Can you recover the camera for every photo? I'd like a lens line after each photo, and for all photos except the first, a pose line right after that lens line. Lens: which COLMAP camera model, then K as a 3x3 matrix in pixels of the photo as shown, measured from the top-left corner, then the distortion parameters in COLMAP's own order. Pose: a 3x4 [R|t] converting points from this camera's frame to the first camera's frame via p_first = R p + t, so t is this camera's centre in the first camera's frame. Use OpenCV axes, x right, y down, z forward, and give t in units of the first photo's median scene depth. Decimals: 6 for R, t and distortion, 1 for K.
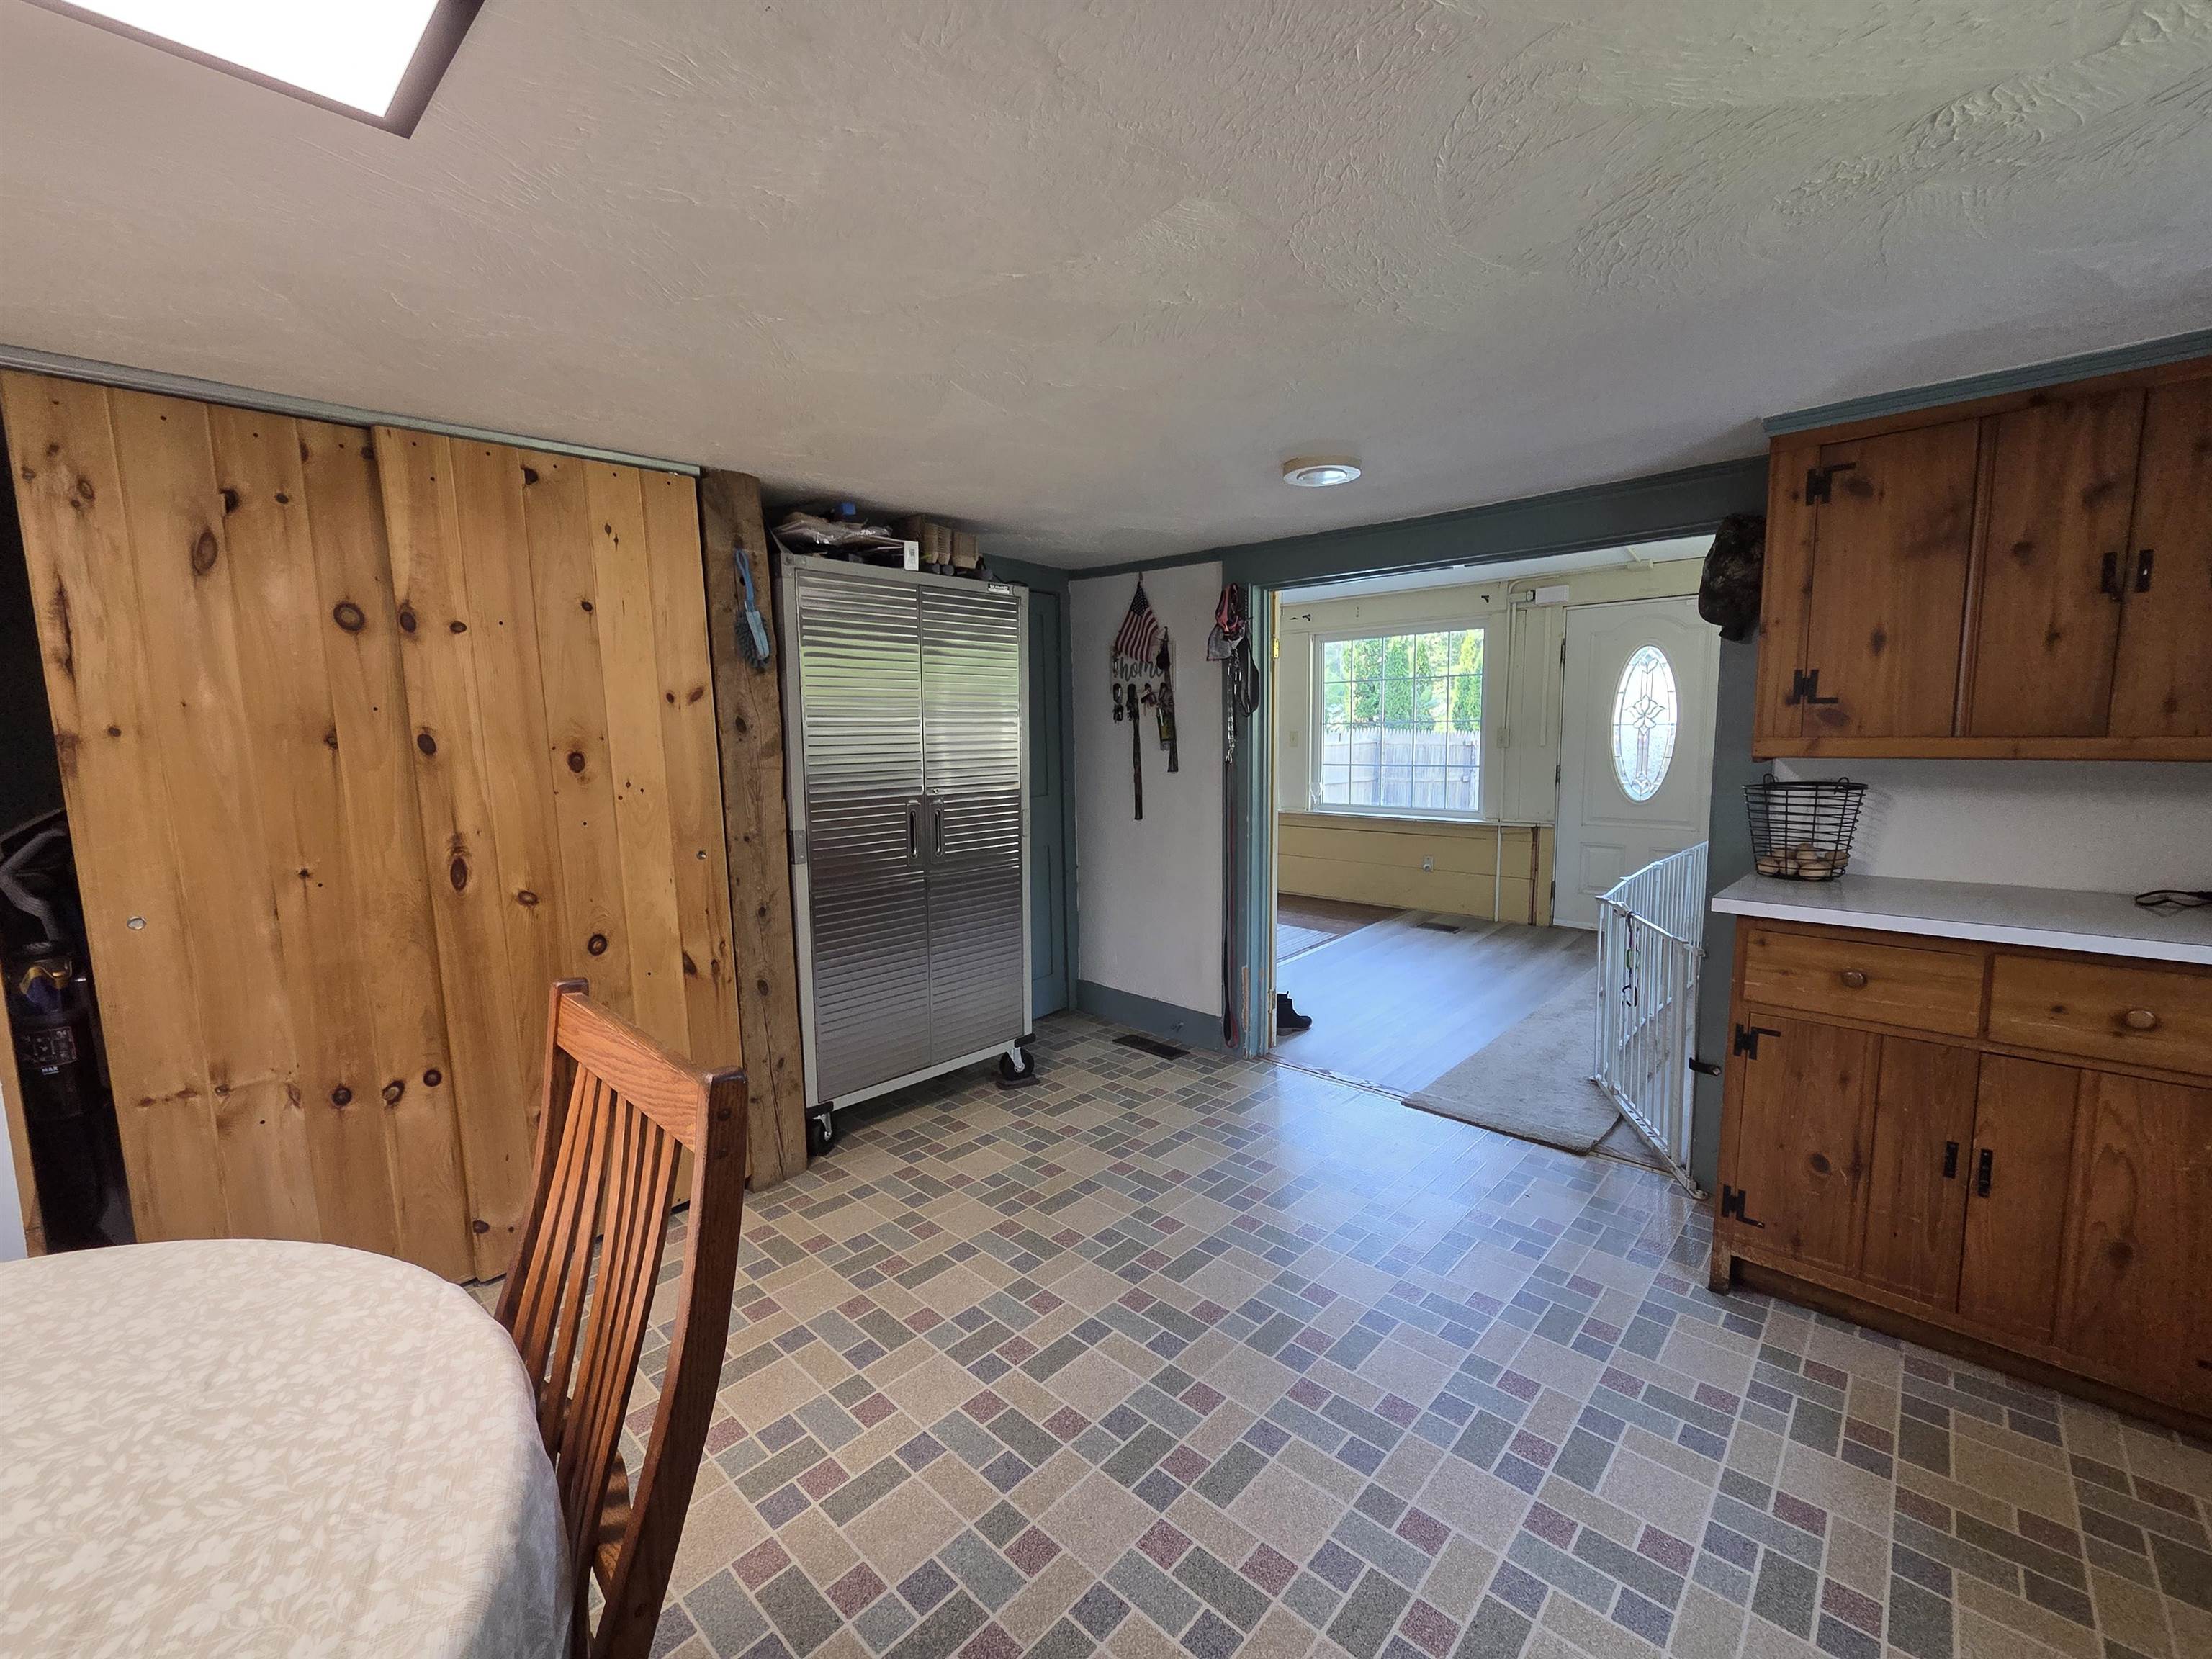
lens RADIAL K [[904.0, 0, 1111.4], [0, 904.0, 829.7], [0, 0, 1]] dist [0.000951, -0.000006]
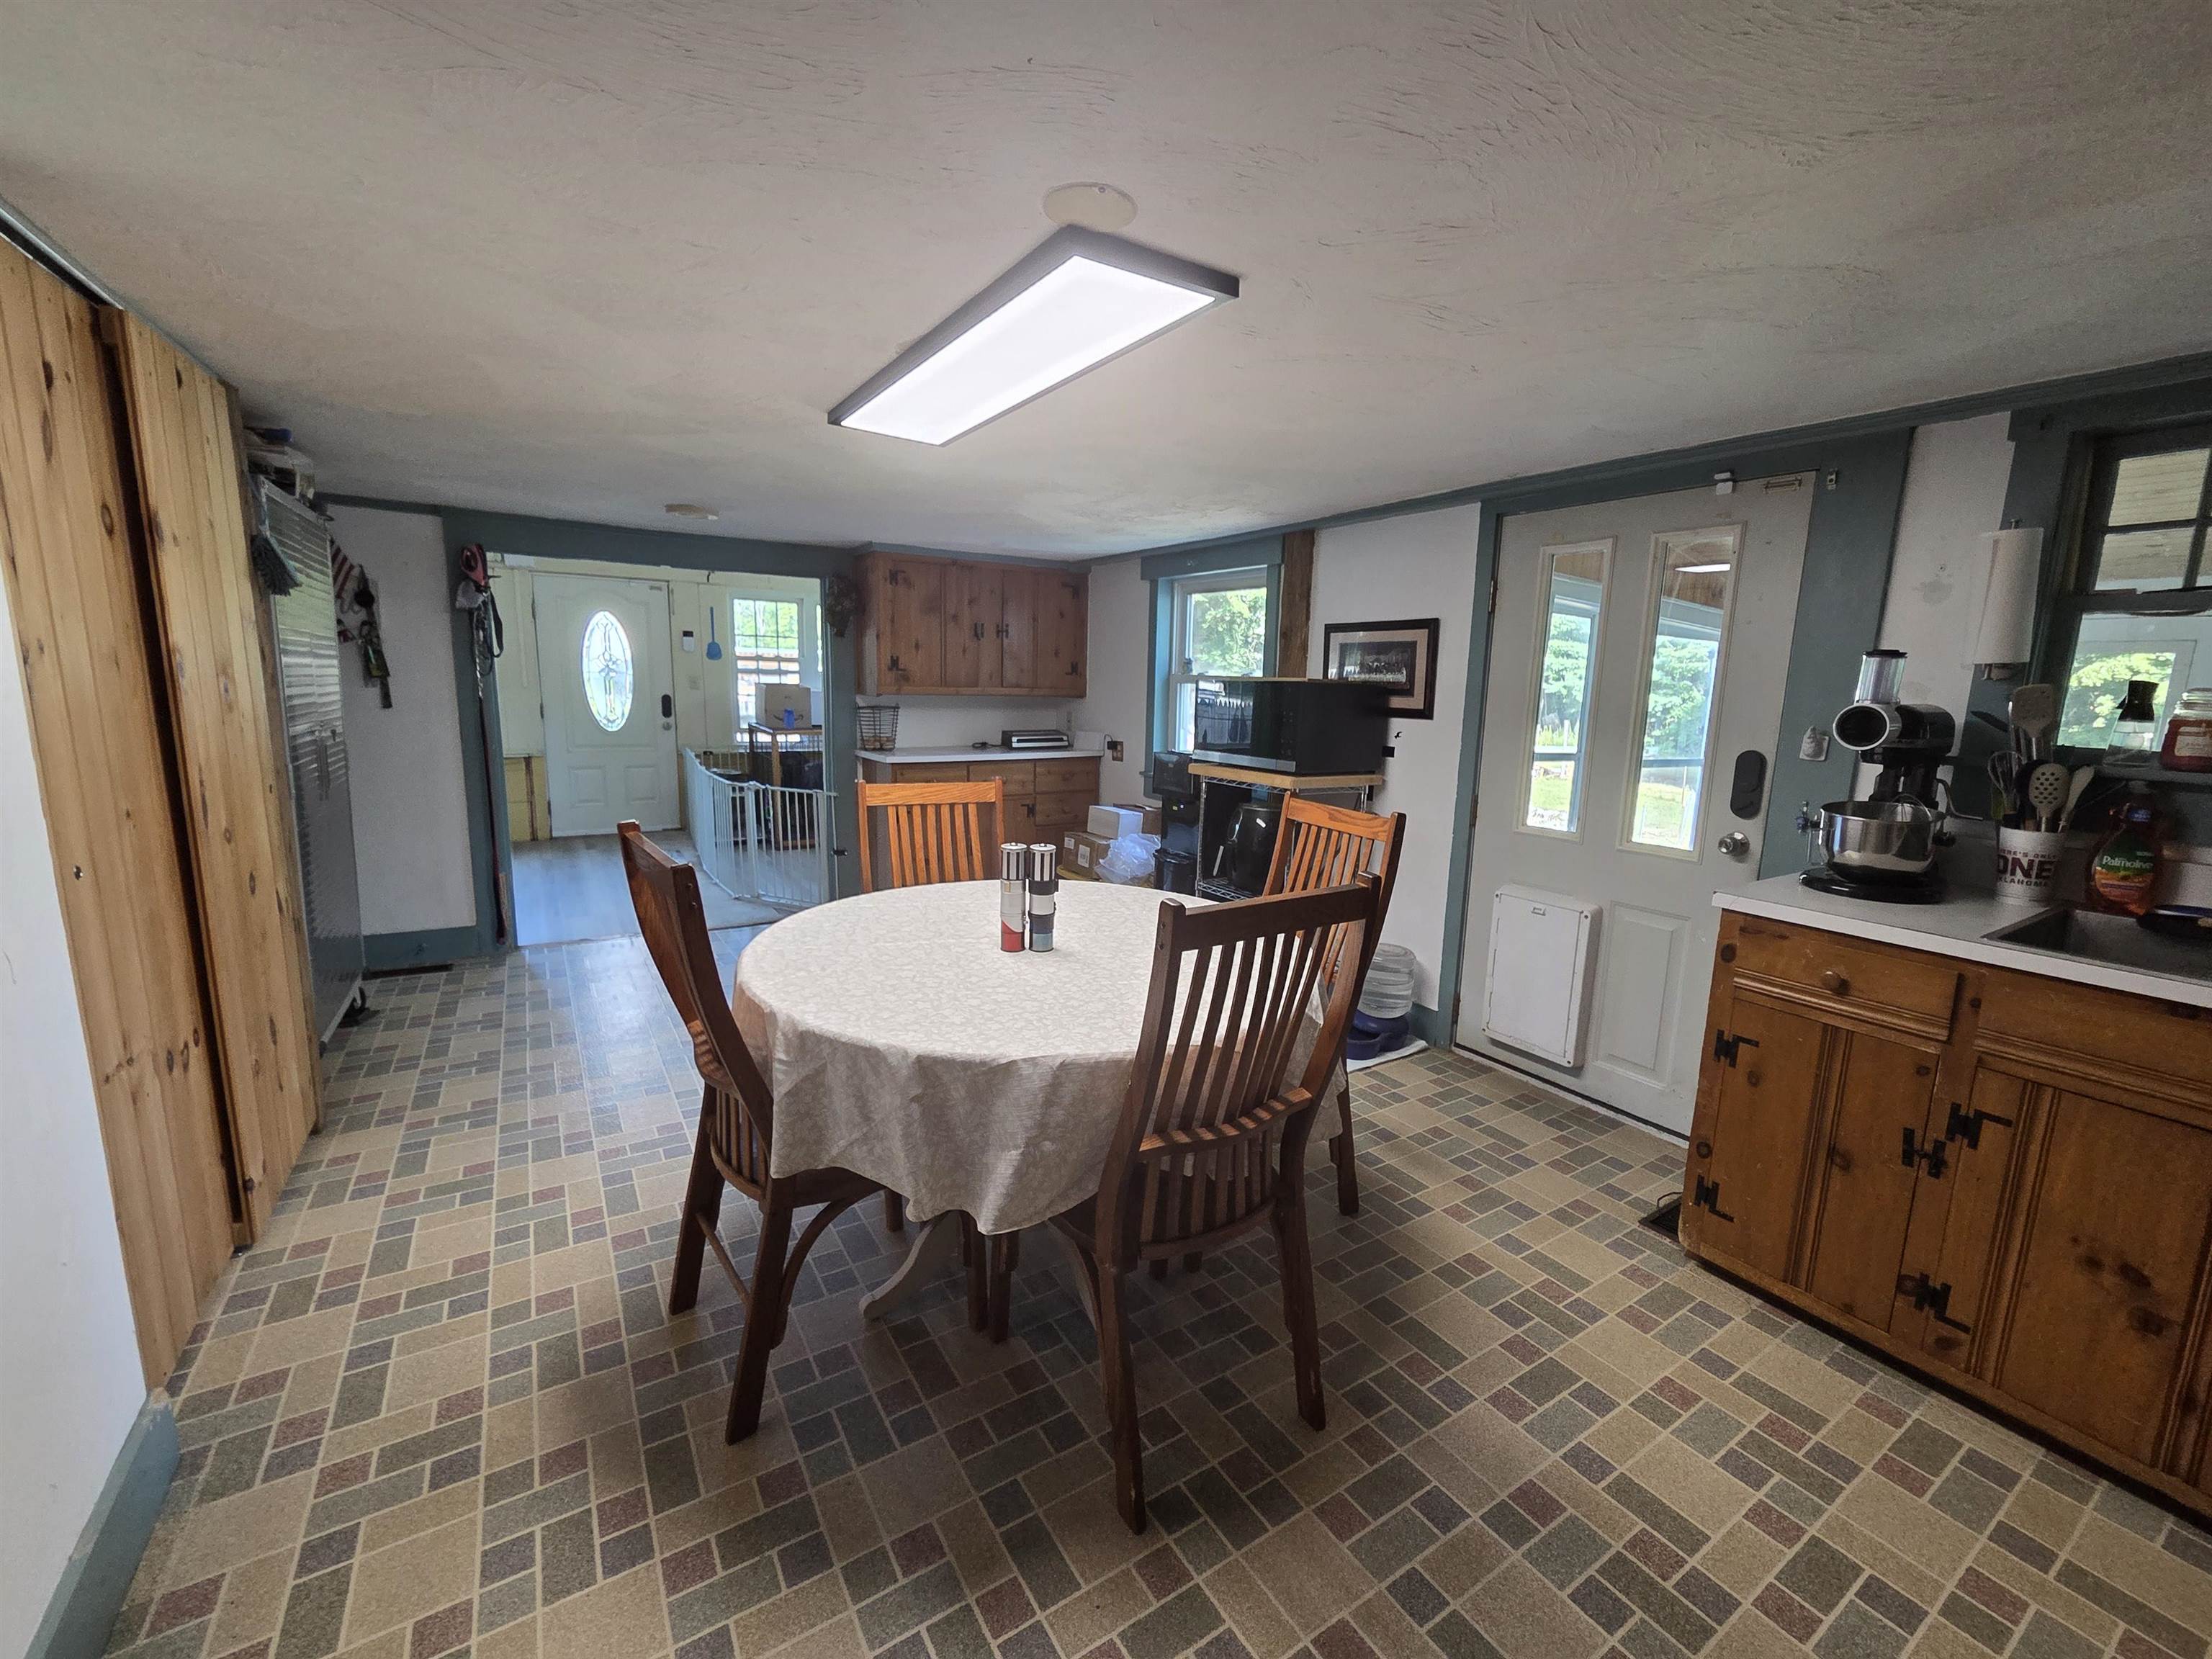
lens RADIAL K [[904.0, 0, 1107.6], [0, 904.0, 829.9], [0, 0, 1]] dist [0.000951, -0.000006]
pose [[0.263269, -0.135732, 0.955126, -0.759099], [0.080126, 0.989709, 0.118561, 0.018589], [-0.961389, 0.045317, 0.271435, -0.076637]]
